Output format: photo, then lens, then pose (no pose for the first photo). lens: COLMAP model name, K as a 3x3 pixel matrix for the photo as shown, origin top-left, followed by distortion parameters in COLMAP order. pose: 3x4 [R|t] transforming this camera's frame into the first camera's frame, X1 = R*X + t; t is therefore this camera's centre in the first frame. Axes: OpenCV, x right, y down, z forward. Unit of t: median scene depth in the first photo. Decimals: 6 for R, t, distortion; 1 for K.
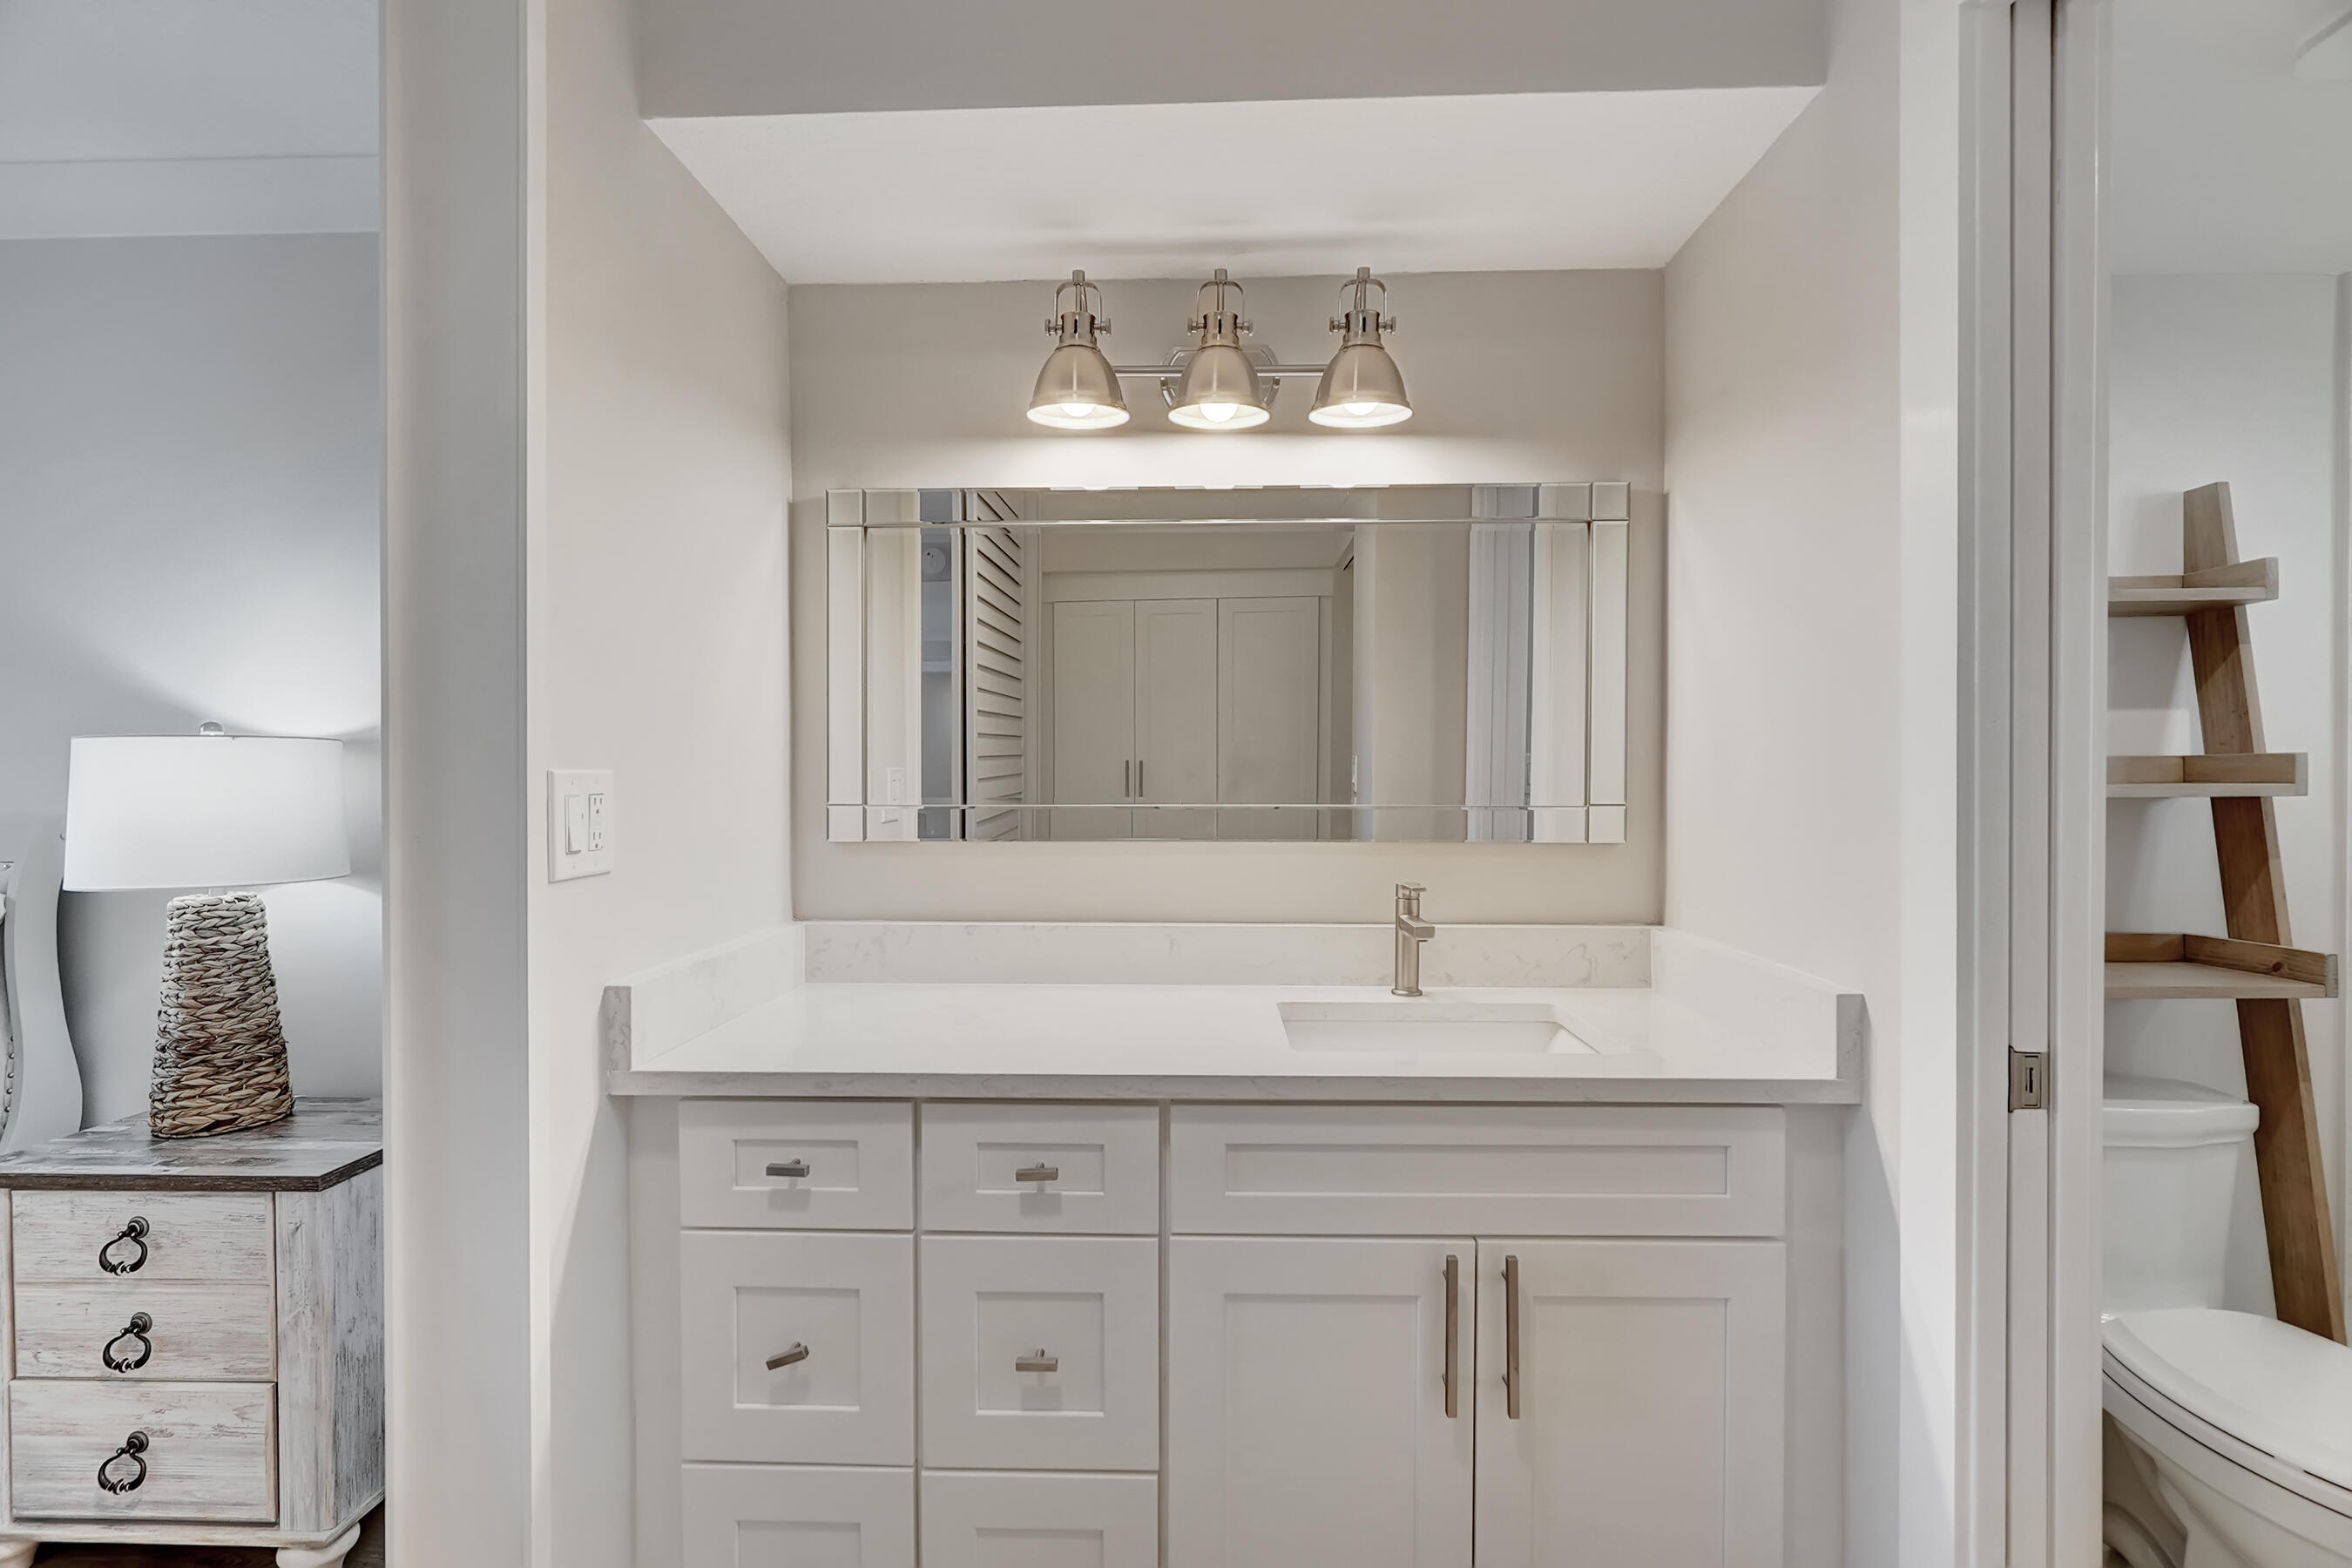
lens RADIAL K [[1093.3, 0, 1173.4], [0, 1093.3, 791.6], [0, 0, 1]] dist [-0.002028, 0.002626]
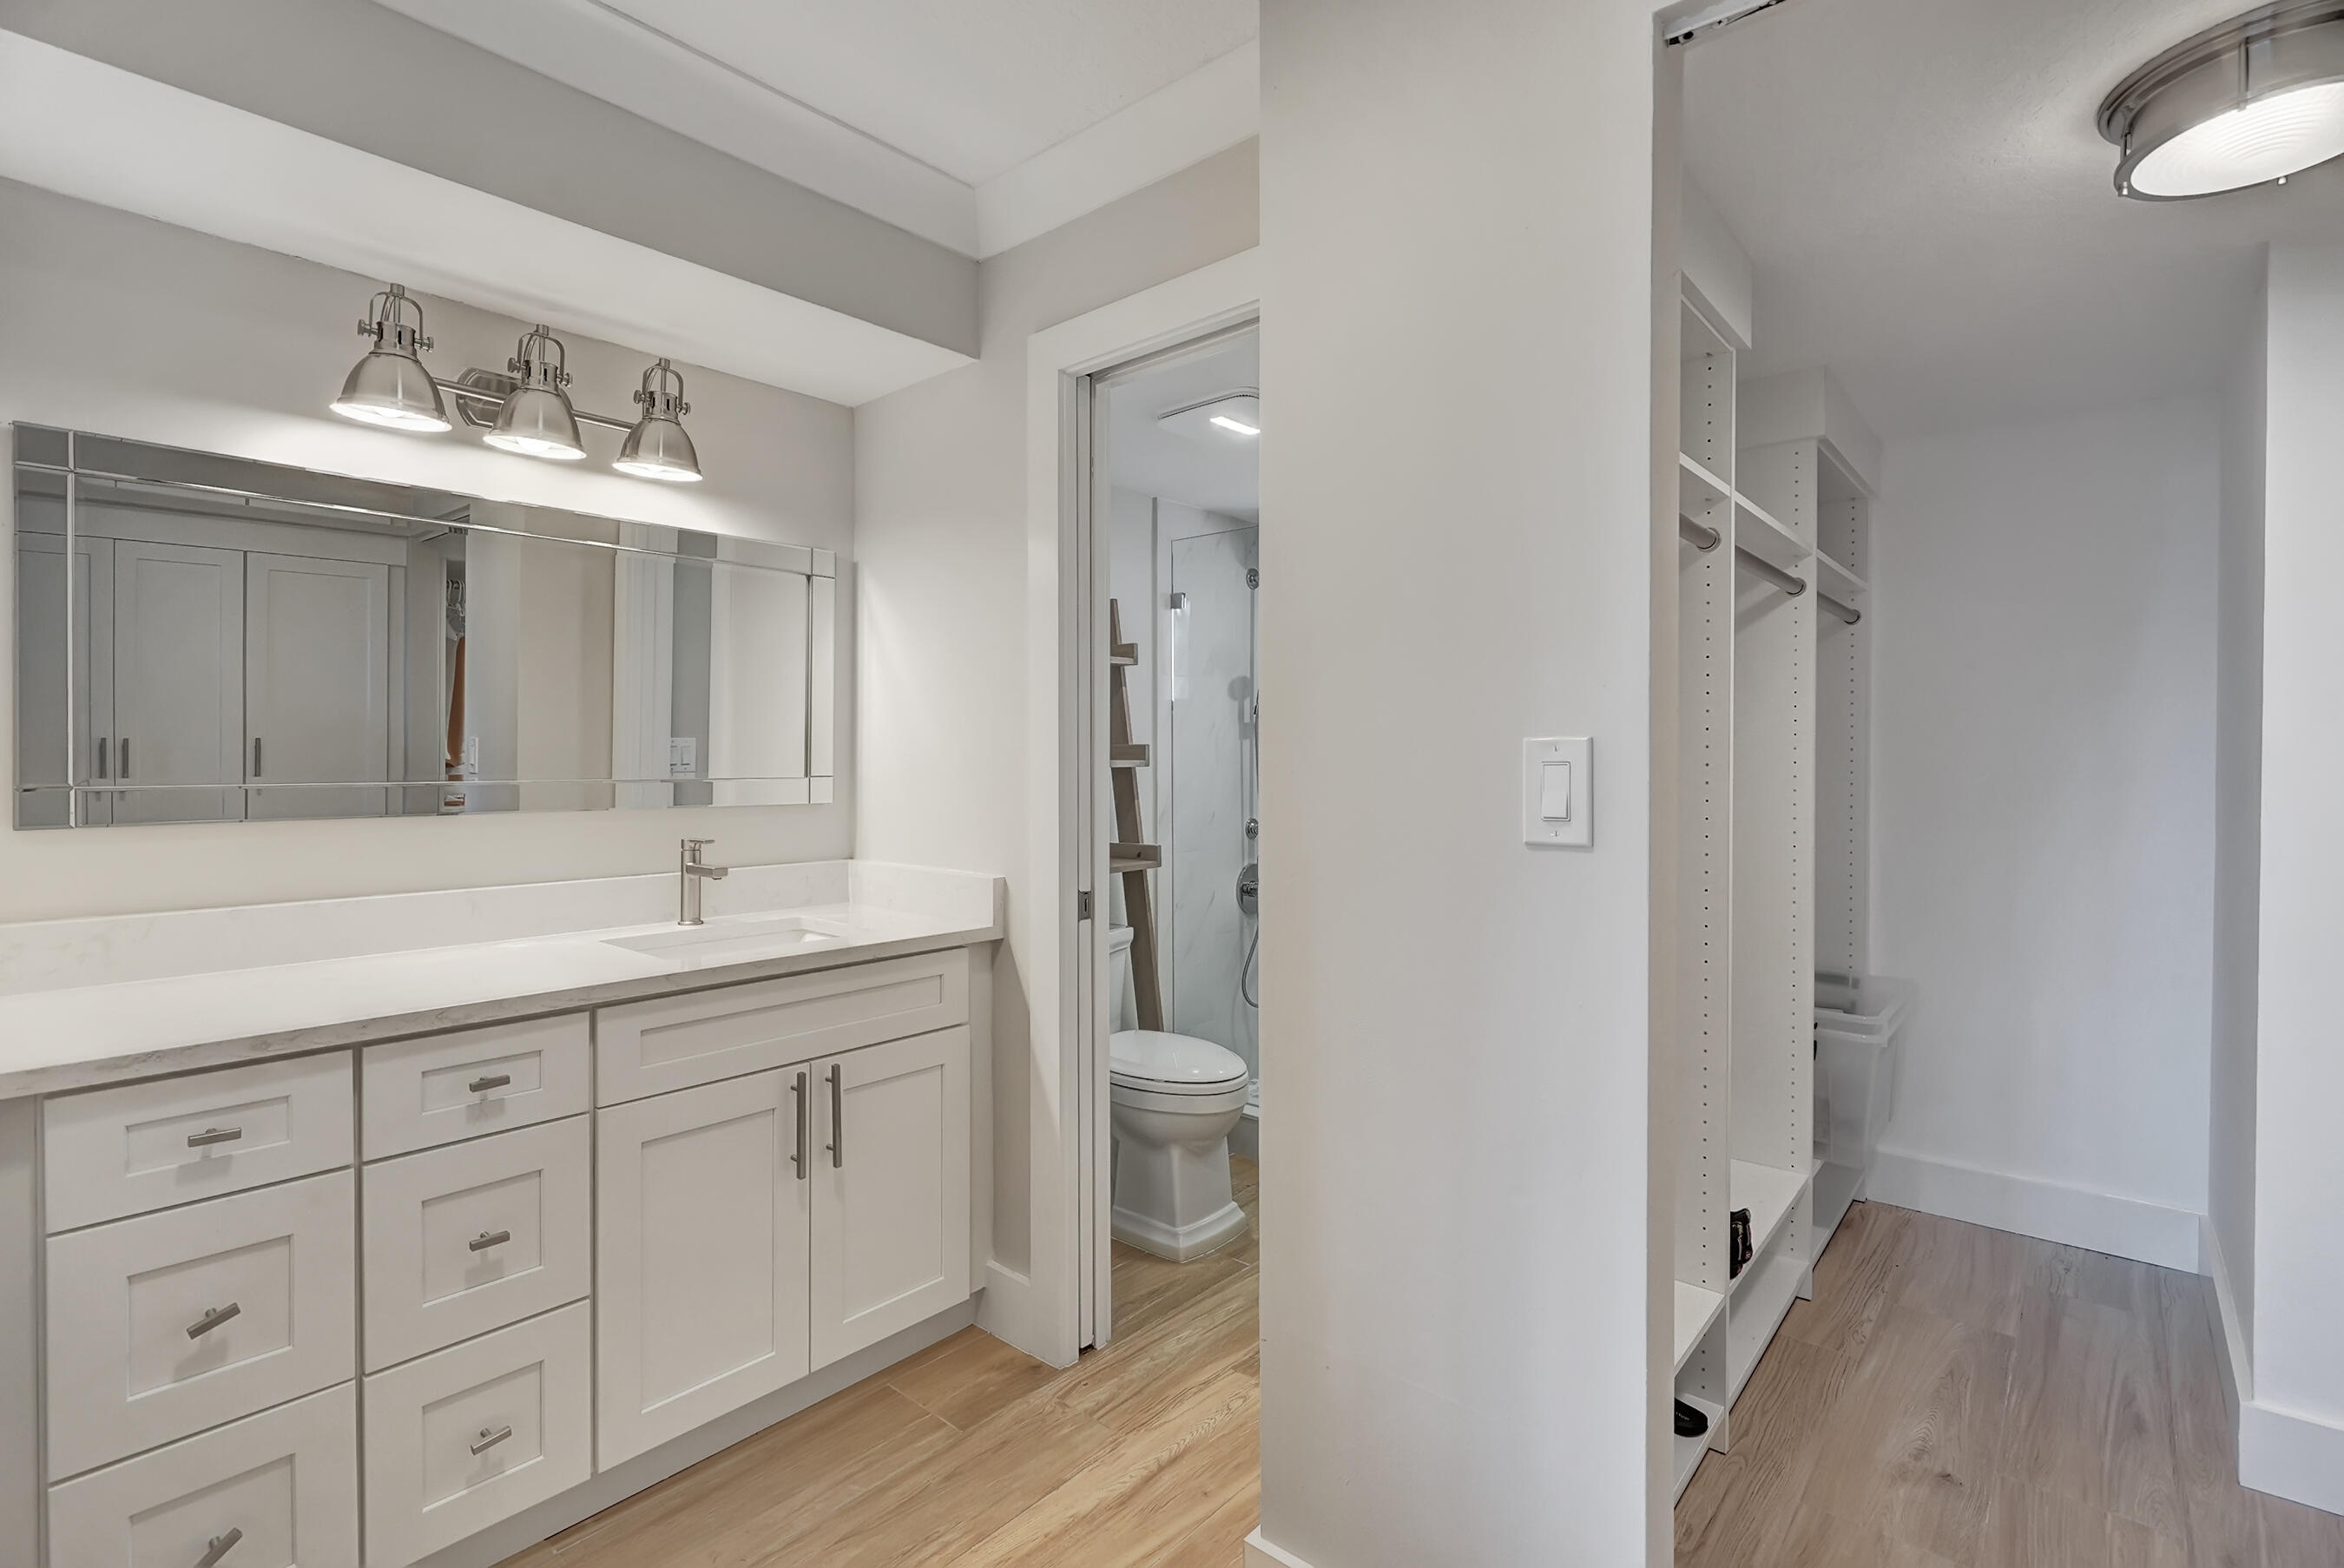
lens RADIAL K [[1089.6, 0, 1173.2], [0, 1089.6, 770.8], [0, 0, 1]] dist [-0.002028, 0.002626]
pose [[0.634218, -0.008247, 0.773110, -0.439589], [0.006845, 0.999964, 0.005051, 0.001679], [-0.773124, 0.002089, 0.634251, -0.270344]]
